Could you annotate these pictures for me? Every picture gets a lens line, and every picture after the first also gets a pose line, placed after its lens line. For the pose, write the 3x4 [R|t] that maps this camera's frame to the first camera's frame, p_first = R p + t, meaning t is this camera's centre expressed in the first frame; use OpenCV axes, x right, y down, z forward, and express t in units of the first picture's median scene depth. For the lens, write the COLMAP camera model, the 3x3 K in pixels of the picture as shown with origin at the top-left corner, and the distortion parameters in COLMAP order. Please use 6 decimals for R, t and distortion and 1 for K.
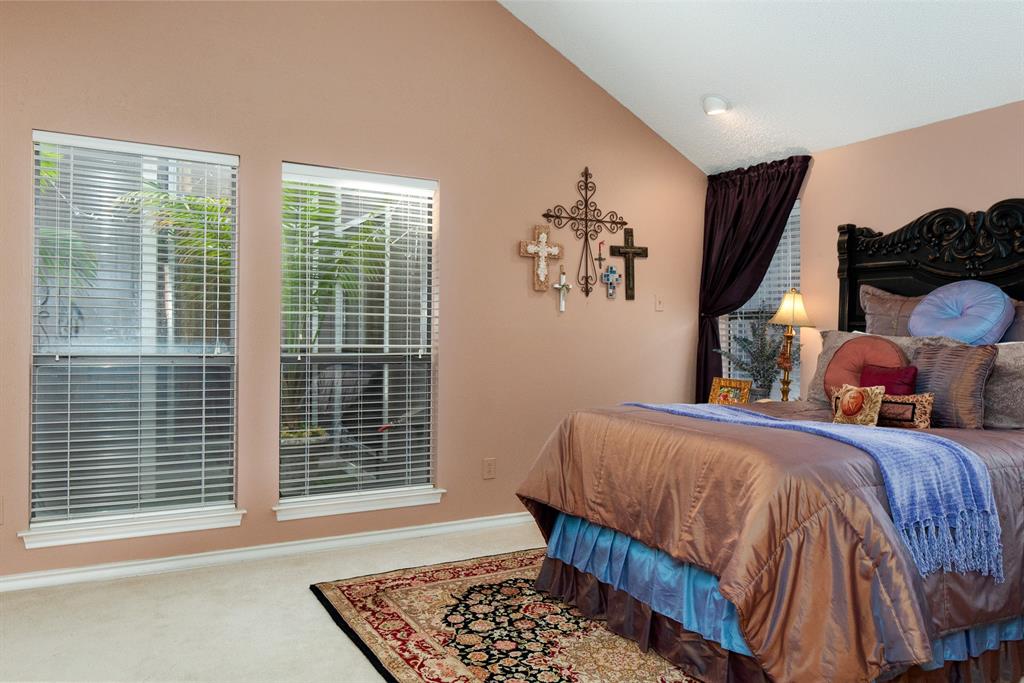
lens RADIAL K [[716.1, 0, 517.8], [0, 716.1, 333.5], [0, 0, 1]] dist [-0.001963, -0.004672]
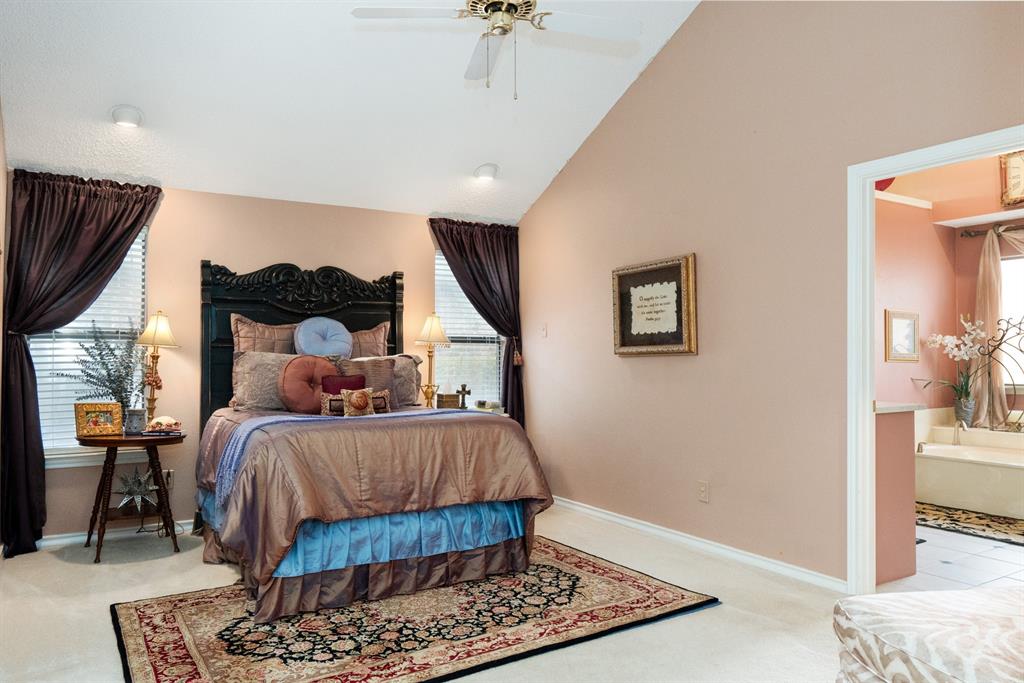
lens RADIAL K [[716.1, 0, 501.7], [0, 716.1, 358.4], [0, 0, 1]] dist [-0.001963, -0.004672]
pose [[-0.028521, -0.018388, 0.999424, -1.039085], [0.007946, 0.999795, 0.018622, -0.015337], [-0.999562, 0.008472, -0.028369, 0.783057]]
